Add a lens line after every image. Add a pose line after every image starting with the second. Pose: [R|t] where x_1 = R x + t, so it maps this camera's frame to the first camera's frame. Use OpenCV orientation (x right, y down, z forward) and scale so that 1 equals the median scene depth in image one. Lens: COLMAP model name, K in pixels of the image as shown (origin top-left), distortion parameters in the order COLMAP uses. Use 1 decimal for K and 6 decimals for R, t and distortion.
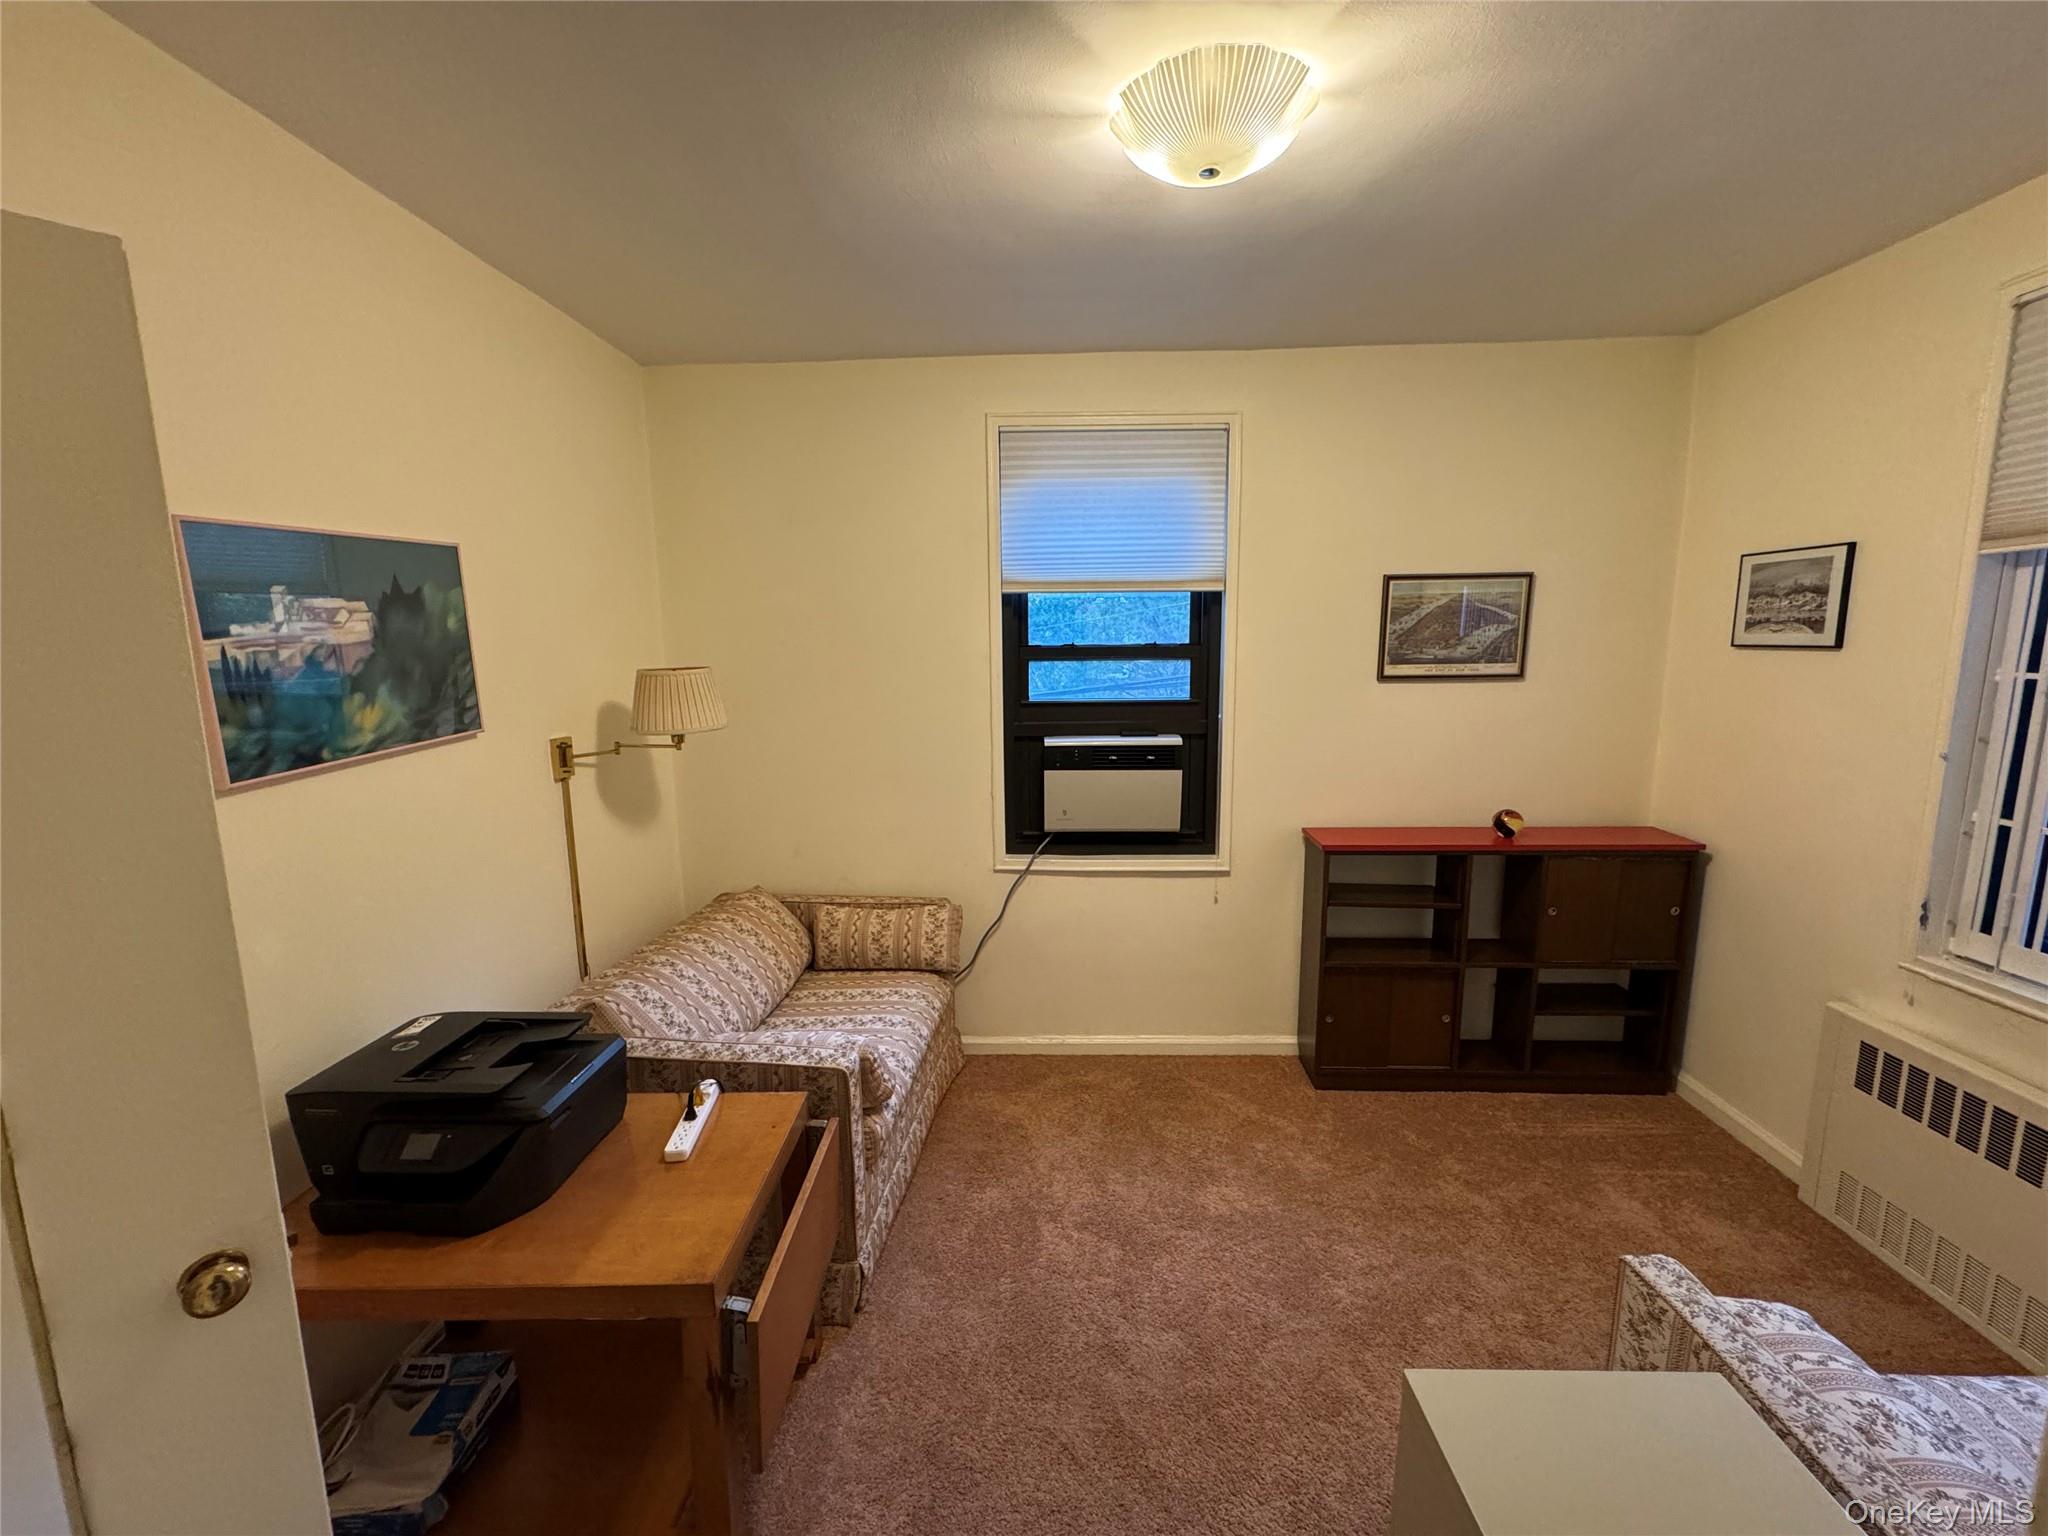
lens RADIAL K [[817.2, 0, 1020.1], [0, 817.2, 776.9], [0, 0, 1]] dist [-0.002958, -0.000152]
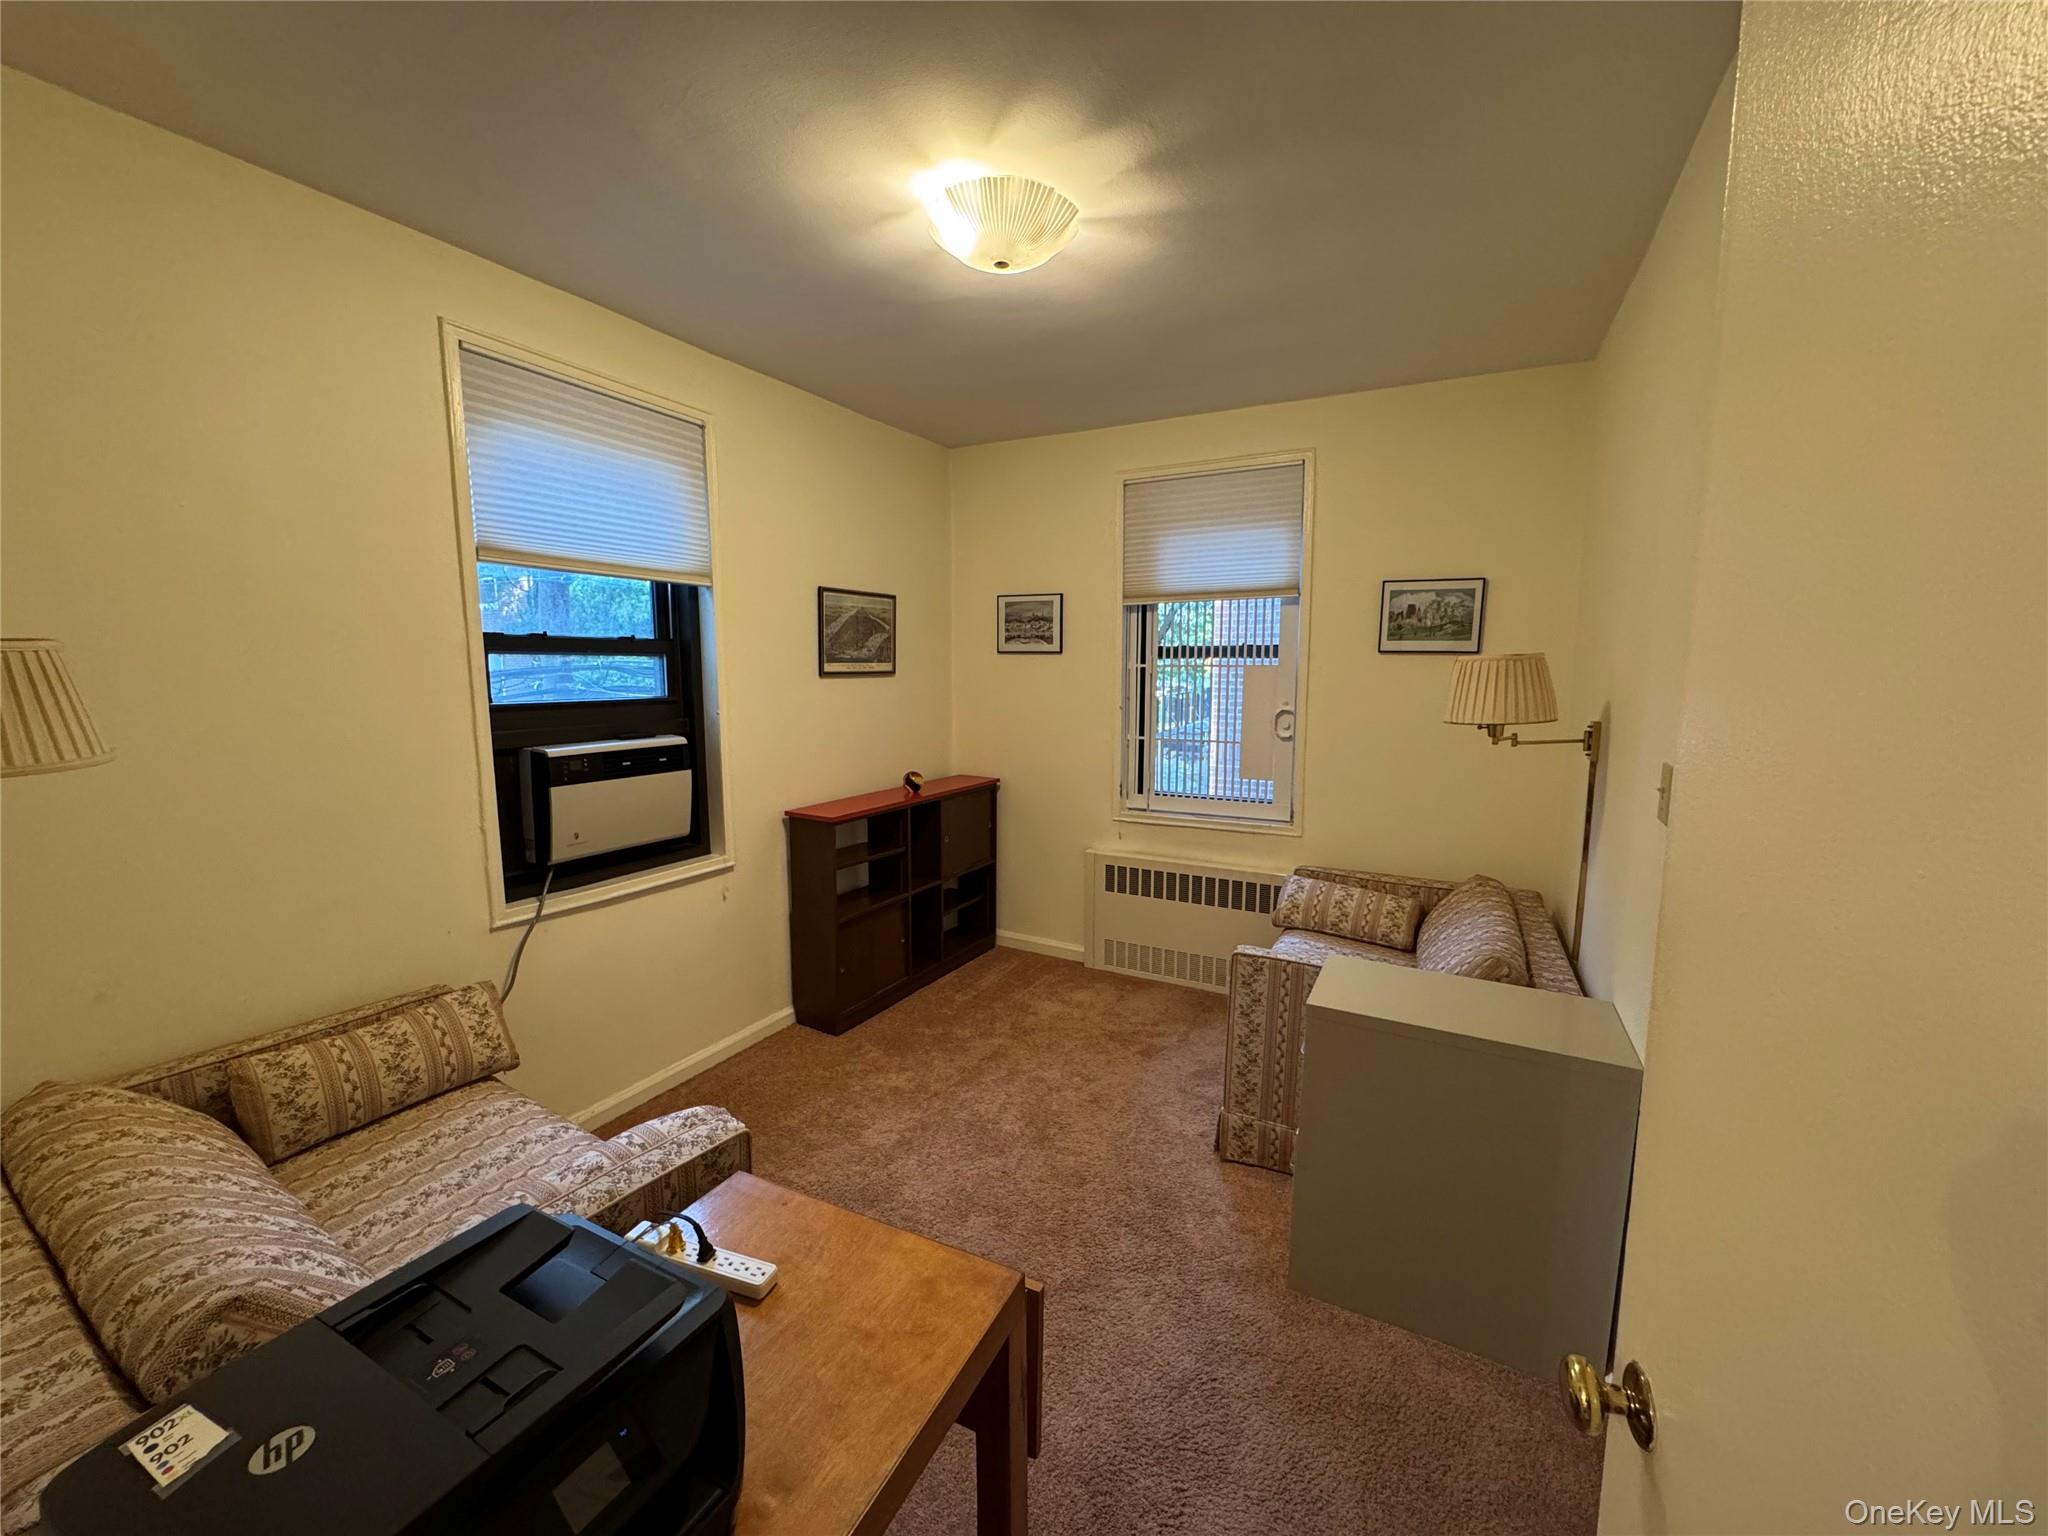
lens RADIAL K [[817.2, 0, 1026.5], [0, 817.2, 777.8], [0, 0, 1]] dist [-0.002958, -0.000152]
pose [[0.443238, -0.109921, 0.889639, -0.502224], [0.136826, 0.989120, 0.054042, 0.003361], [-0.885900, 0.097772, 0.453455, 0.226901]]
